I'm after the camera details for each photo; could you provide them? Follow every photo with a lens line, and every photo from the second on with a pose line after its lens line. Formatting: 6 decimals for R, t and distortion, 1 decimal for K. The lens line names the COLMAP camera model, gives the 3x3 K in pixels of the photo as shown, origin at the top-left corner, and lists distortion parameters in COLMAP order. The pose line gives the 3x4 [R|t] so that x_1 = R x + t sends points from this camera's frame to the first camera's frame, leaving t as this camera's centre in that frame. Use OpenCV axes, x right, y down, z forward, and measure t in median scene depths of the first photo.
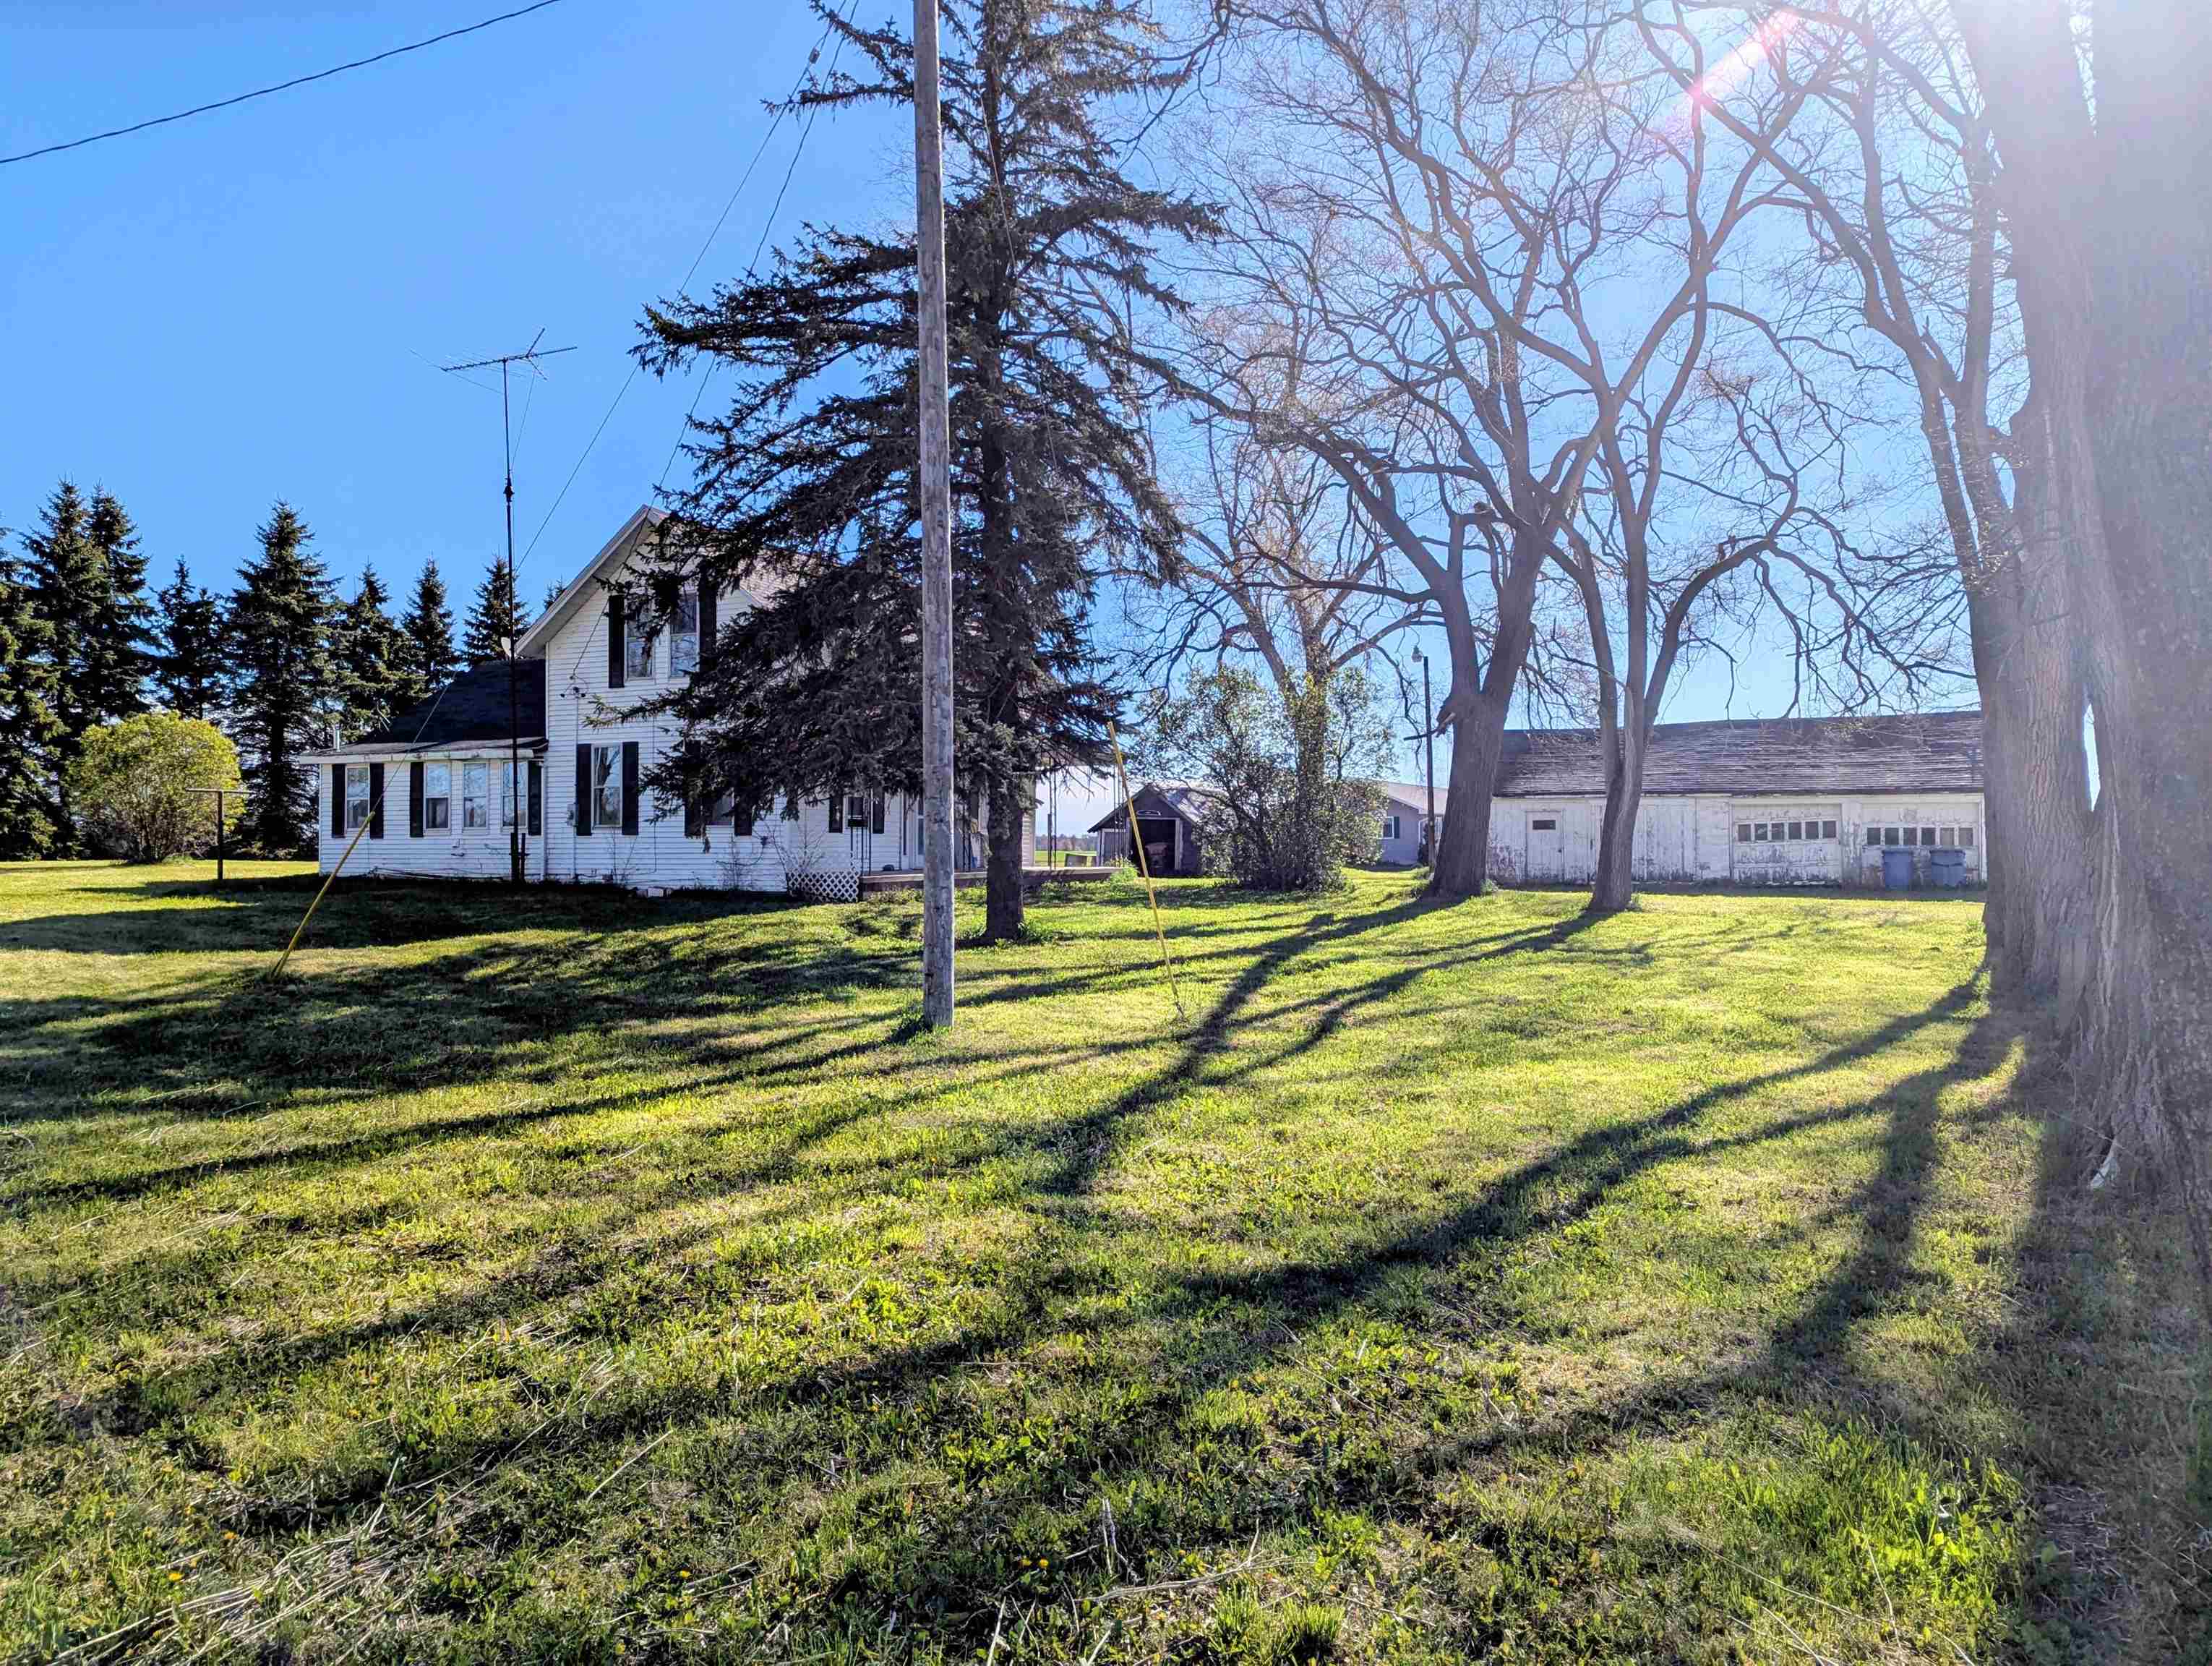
lens RADIAL K [[1557.9, 0, 1101.5], [0, 1557.9, 829.1], [0, 0, 1]] dist [0.008700, -0.006931]
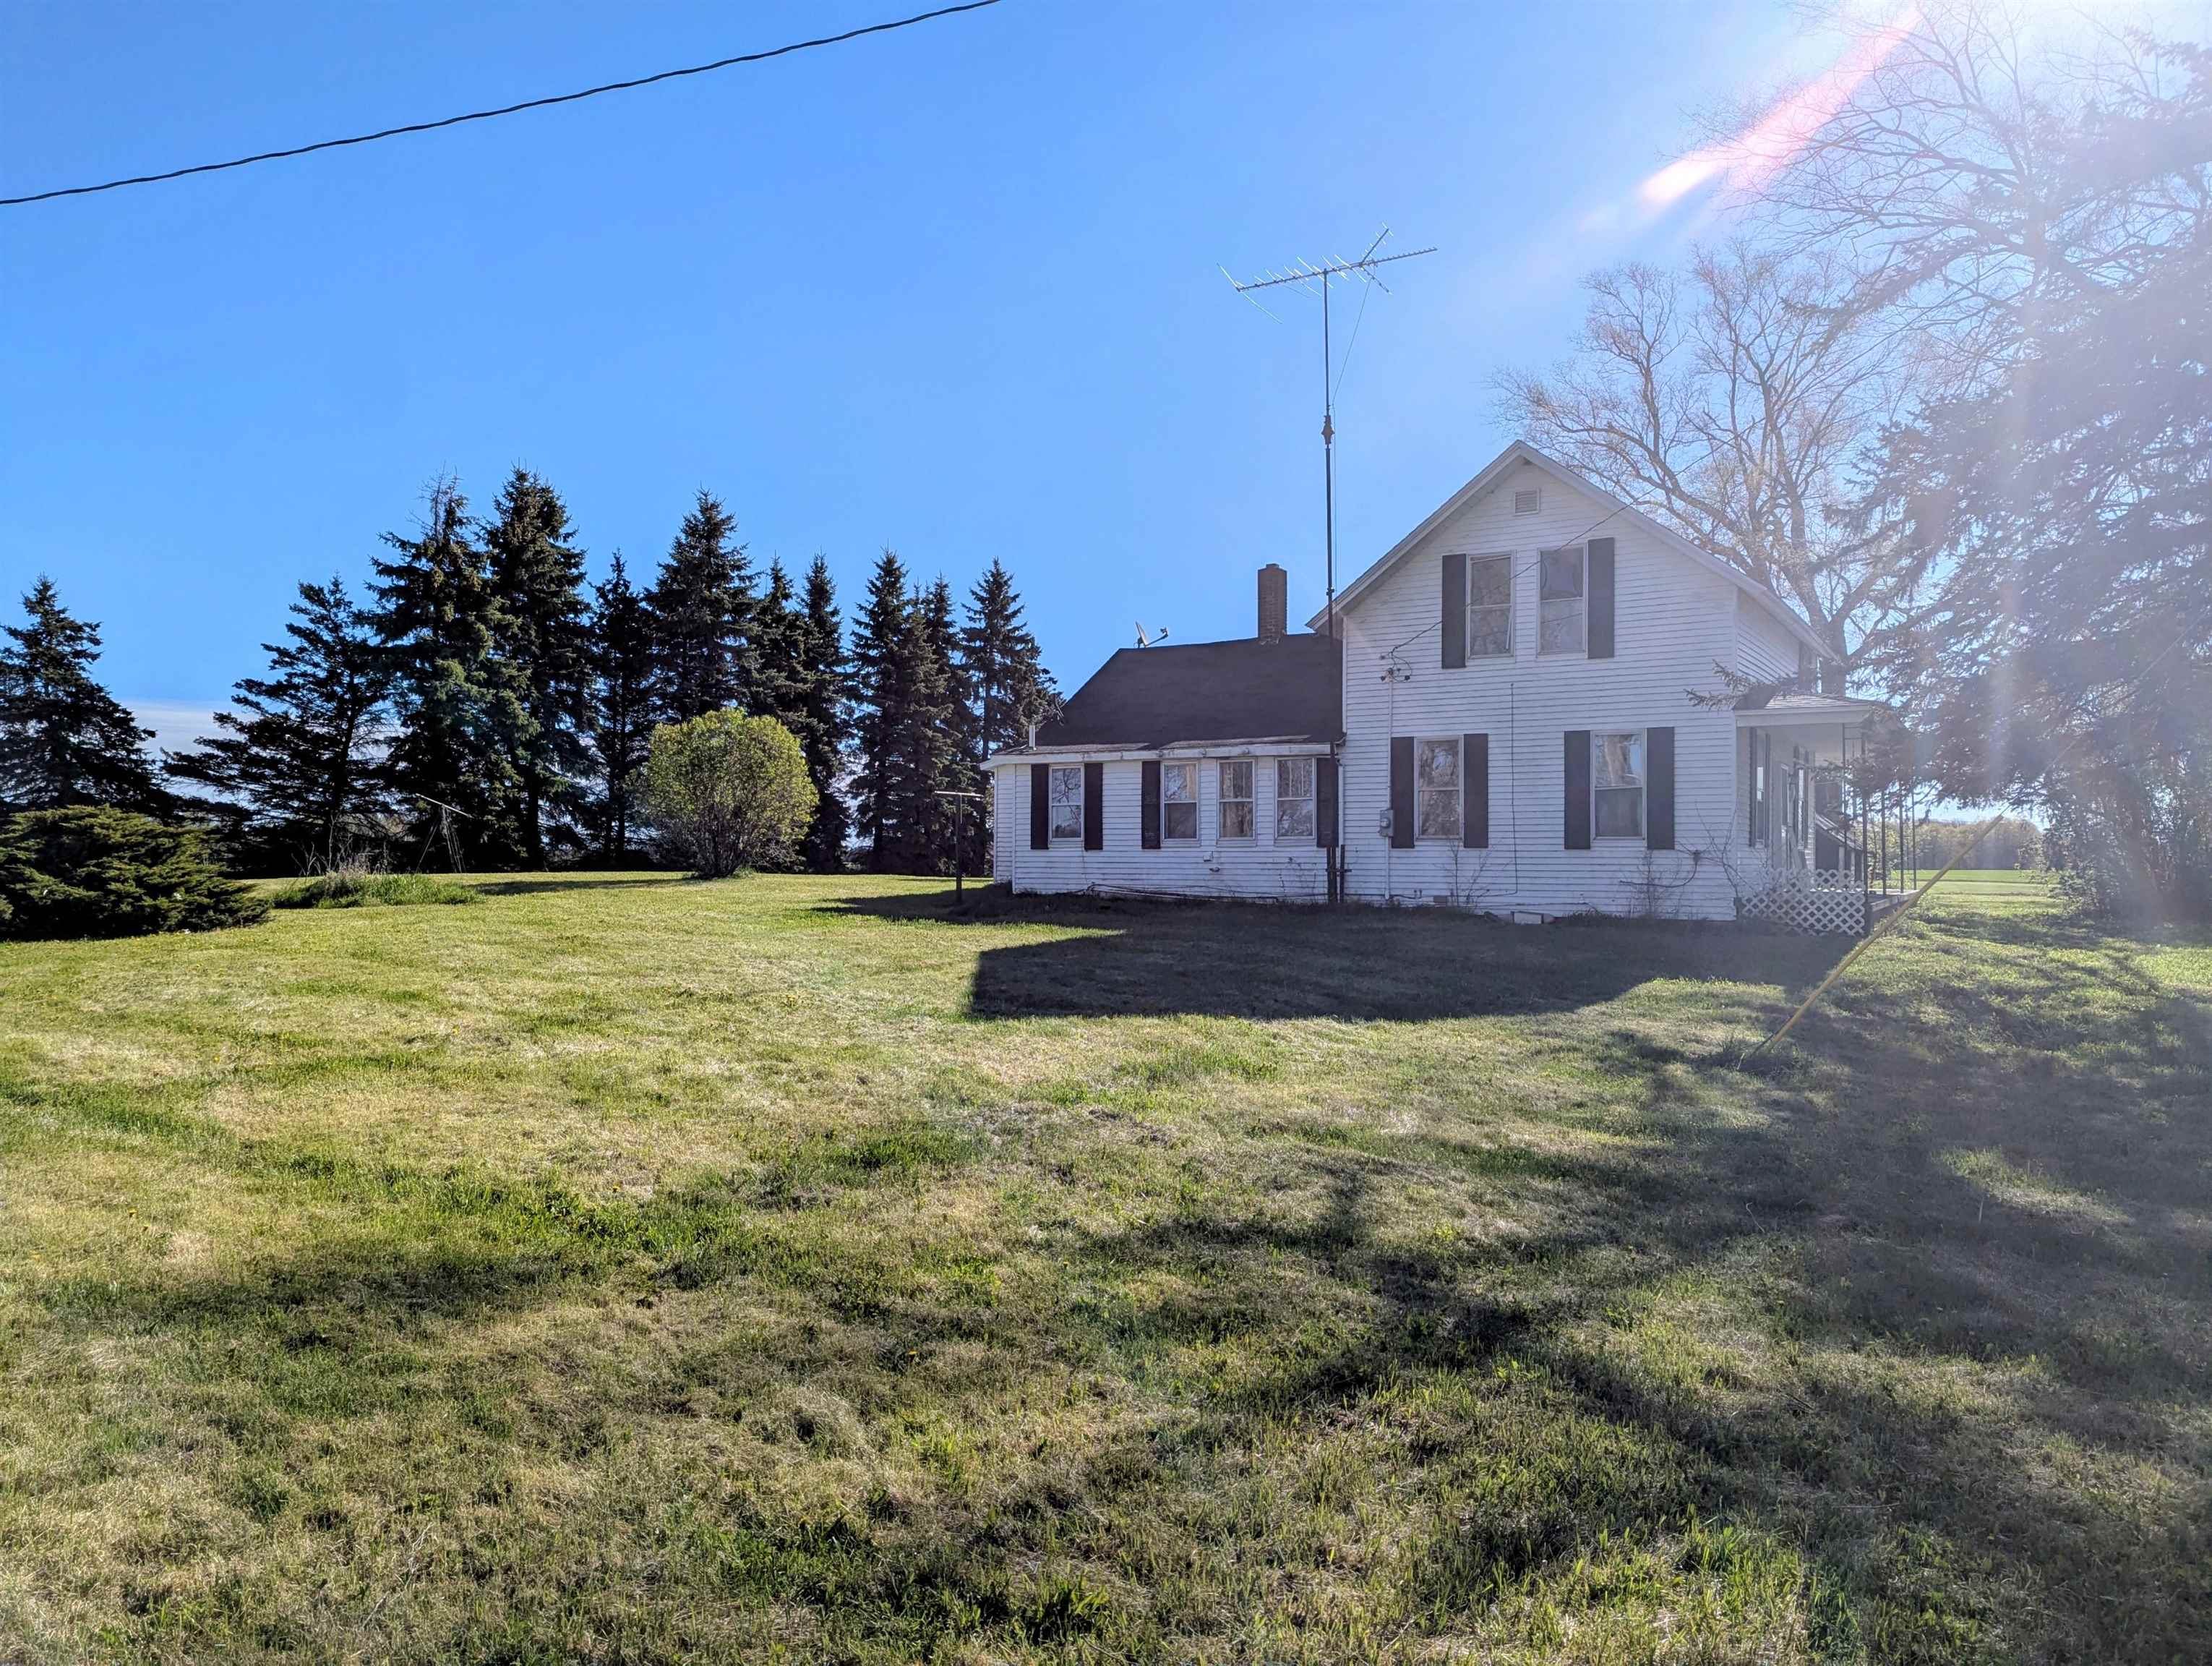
lens RADIAL K [[1557.9, 0, 1109.7], [0, 1557.9, 841.2], [0, 0, 1]] dist [0.008700, -0.006931]
pose [[0.997037, 0.002516, -0.076882, -0.236198], [-0.002478, 0.999997, 0.000598, 0.000130], [0.076884, -0.000406, 0.997040, 0.092049]]
